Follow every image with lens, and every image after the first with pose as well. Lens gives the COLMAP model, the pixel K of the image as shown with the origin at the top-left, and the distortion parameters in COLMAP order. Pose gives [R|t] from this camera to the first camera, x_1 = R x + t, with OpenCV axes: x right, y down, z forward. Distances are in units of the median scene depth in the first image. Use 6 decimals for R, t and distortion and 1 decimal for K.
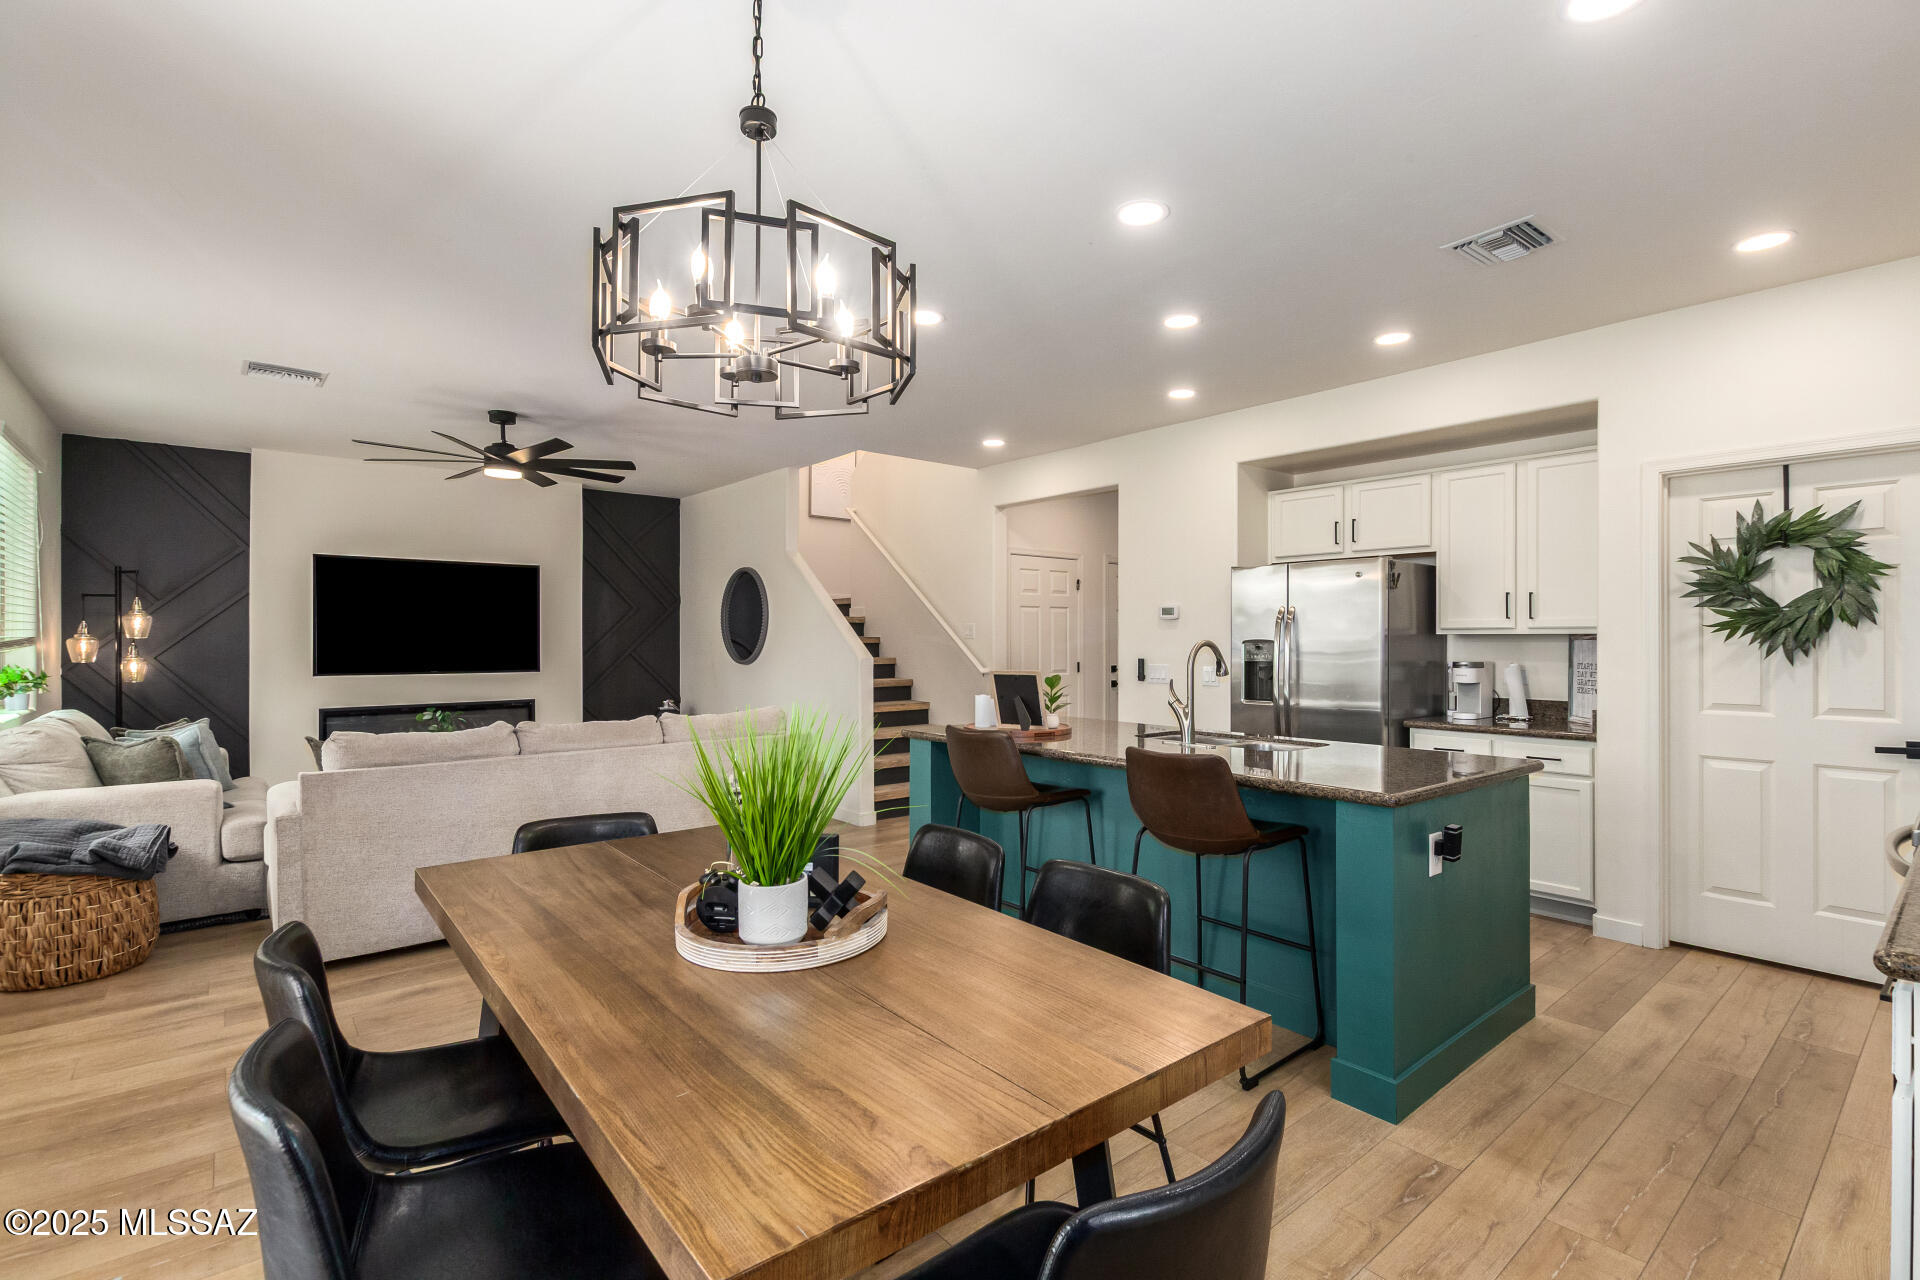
lens RADIAL K [[872.8, 0, 961.8], [0, 872.8, 639.3], [0, 0, 1]] dist [0.007273, -0.005432]
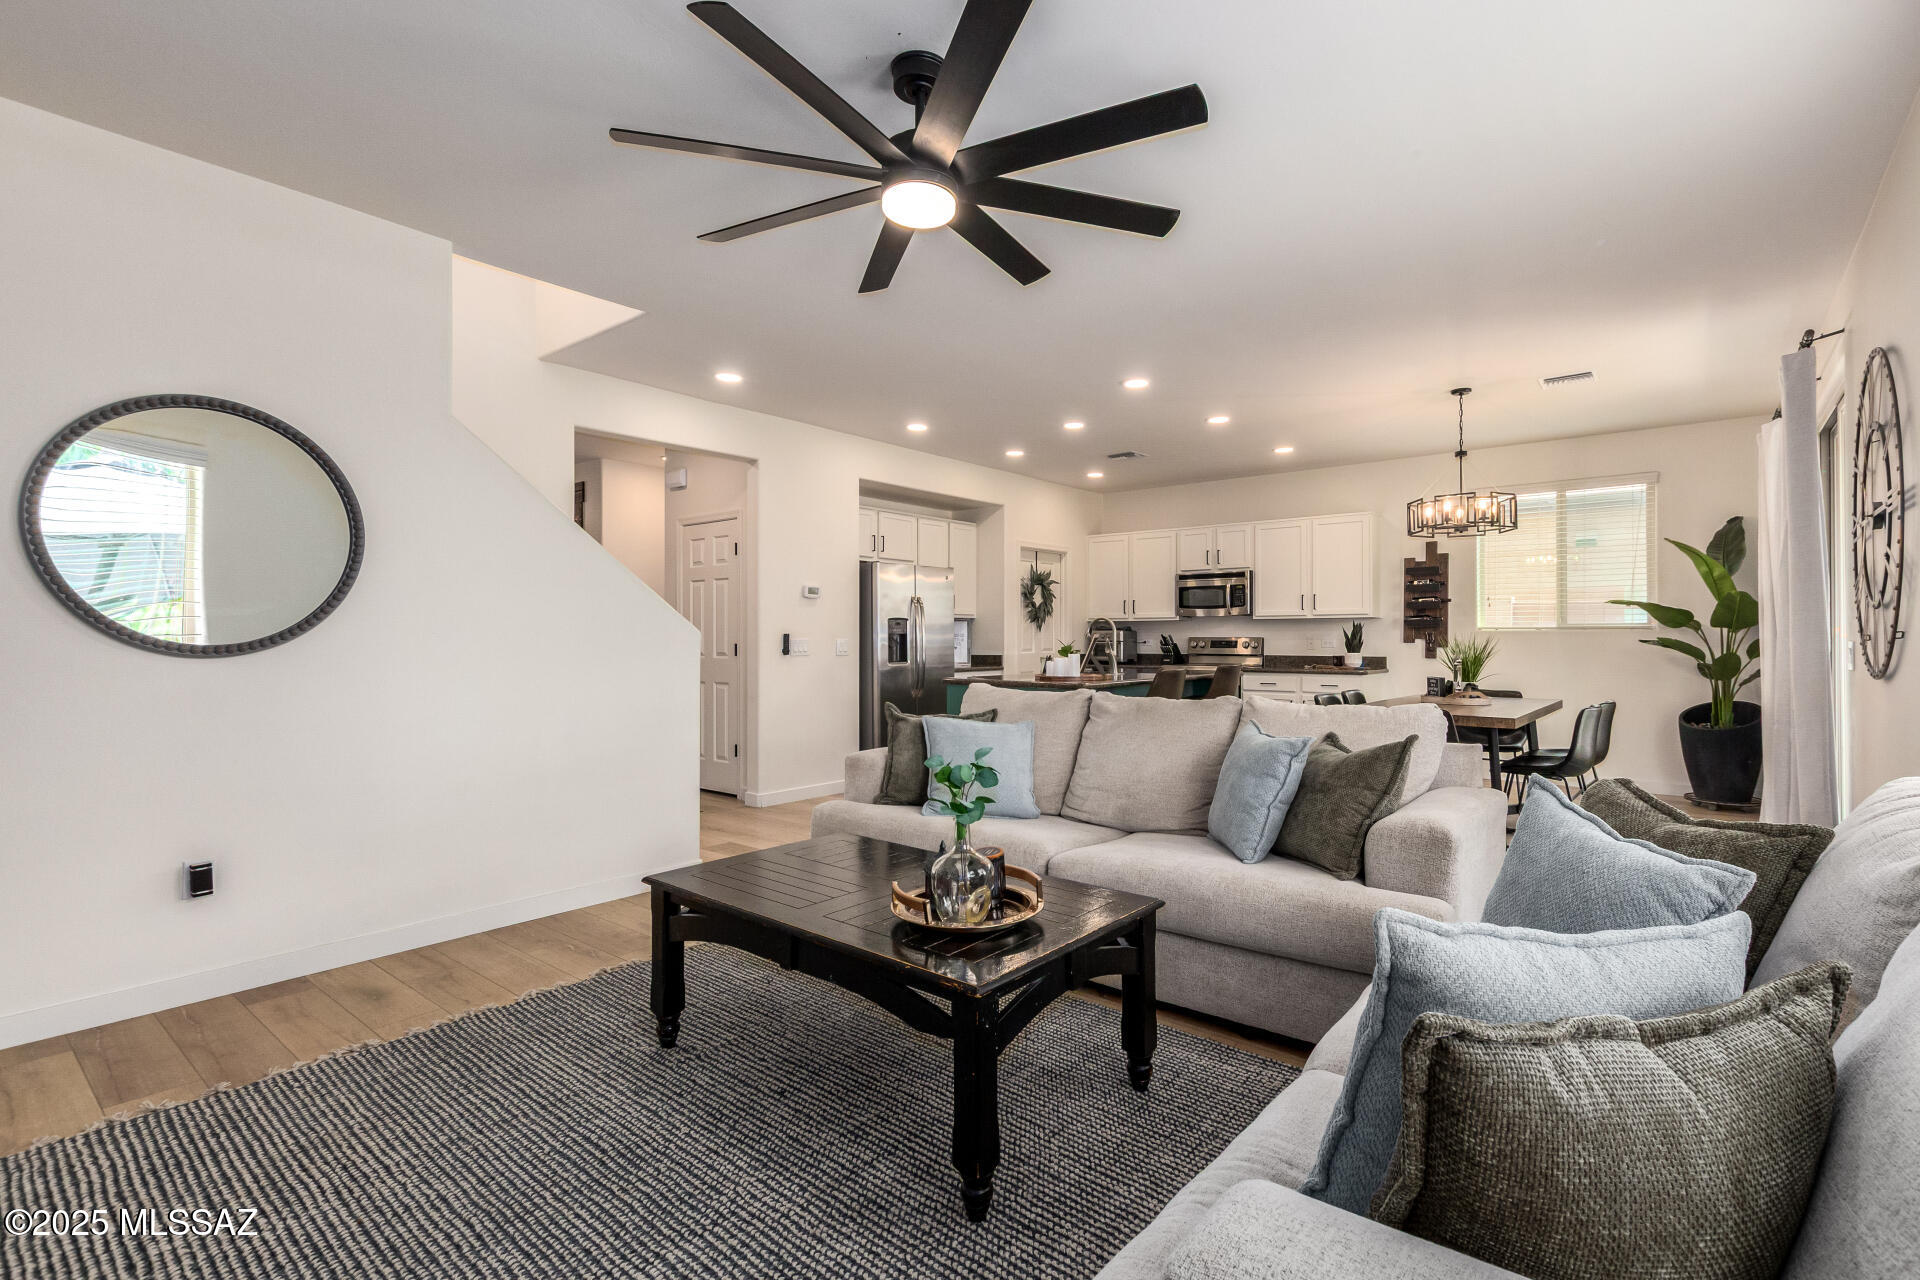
lens RADIAL K [[891.5, 0, 972.5], [0, 891.5, 641.6], [0, 0, 1]] dist [0.001678, -0.003656]
pose [[-0.207399, -0.004447, 0.978246, -0.902040], [0.000285, 0.999989, 0.004607, 0.026952], [-0.978256, 0.001235, -0.207396, 1.035268]]
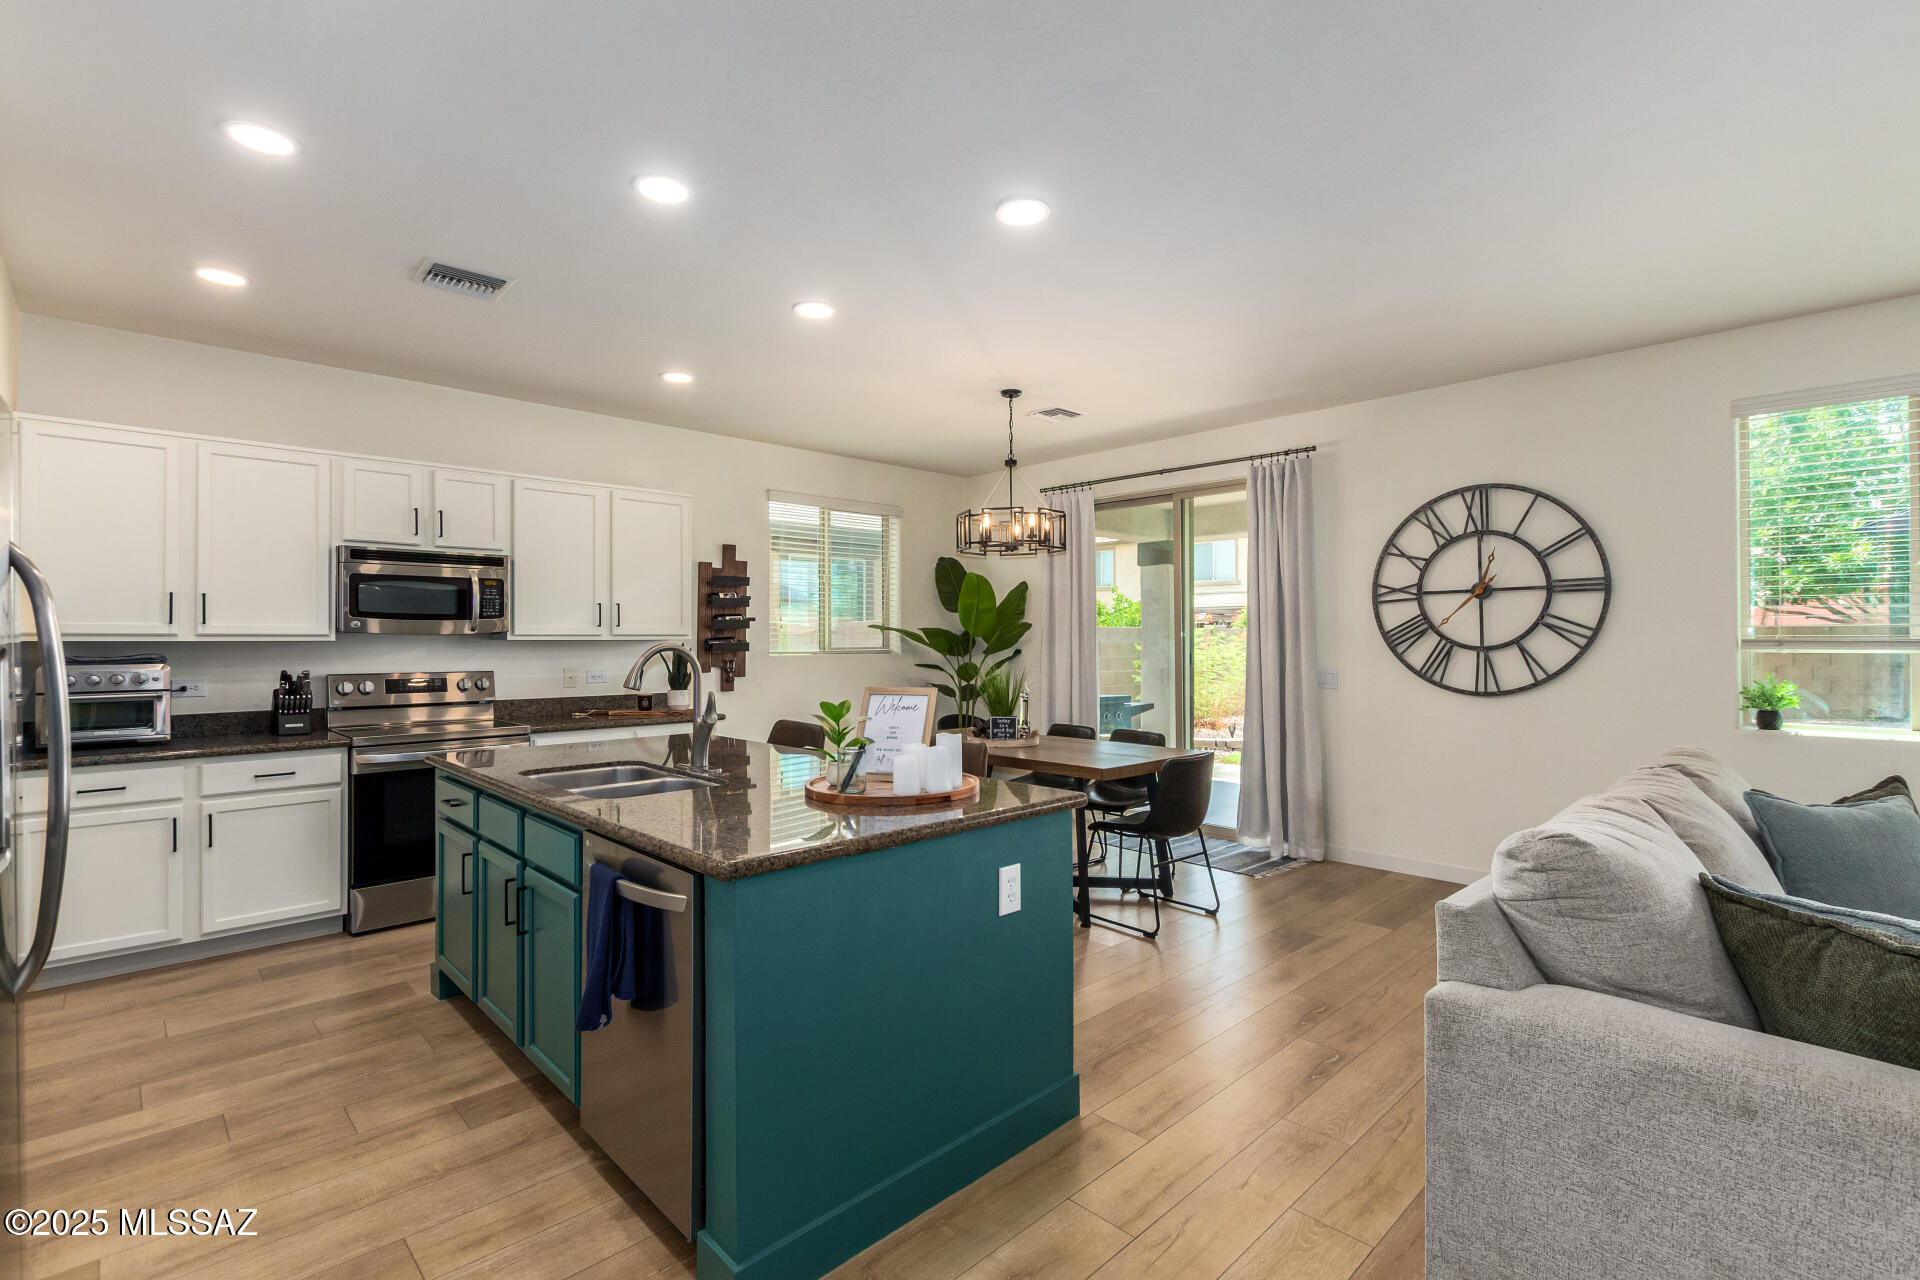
lens RADIAL K [[872.8, 0, 980.1], [0, 872.8, 637.1], [0, 0, 1]] dist [0.007273, -0.005432]
pose [[-0.996424, 0.001467, -0.084484, 0.038149], [0.001939, 0.999983, -0.005511, 0.000134], [0.084475, -0.005655, -0.996410, 1.144286]]
